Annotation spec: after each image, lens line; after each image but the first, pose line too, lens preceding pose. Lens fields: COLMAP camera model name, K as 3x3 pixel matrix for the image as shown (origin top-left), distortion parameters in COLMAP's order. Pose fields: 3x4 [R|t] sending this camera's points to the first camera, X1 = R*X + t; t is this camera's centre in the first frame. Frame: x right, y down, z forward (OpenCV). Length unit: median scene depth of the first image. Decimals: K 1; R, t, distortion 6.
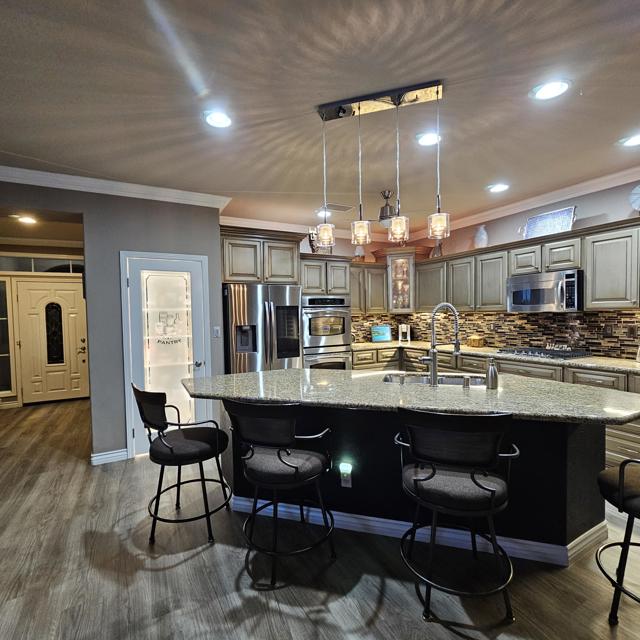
lens RADIAL K [[348.8, 0, 319.4], [0, 348.8, 325.5], [0, 0, 1]] dist [-0.001306, 0.000219]
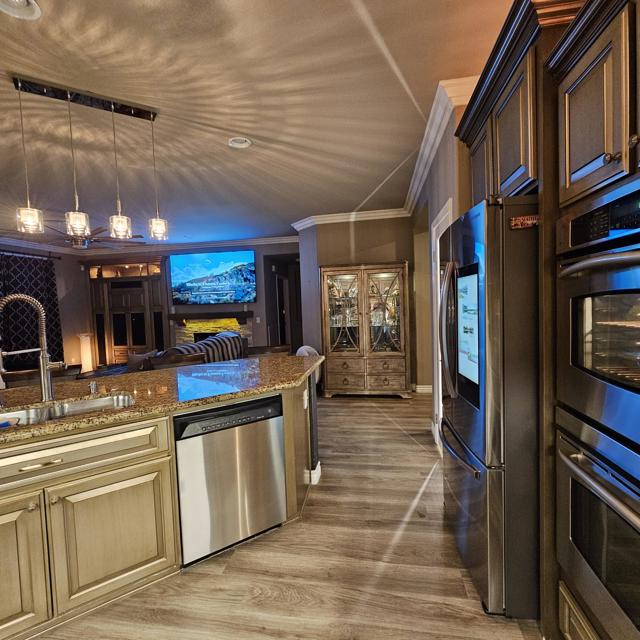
lens RADIAL K [[348.8, 0, 319.4], [0, 348.8, 325.5], [0, 0, 1]] dist [-0.001306, 0.000219]
pose [[-0.609549, 0.092301, -0.787357, 0.266617], [0.024262, 0.994905, 0.097849, -0.028276], [0.792377, 0.040541, -0.608683, 0.934375]]
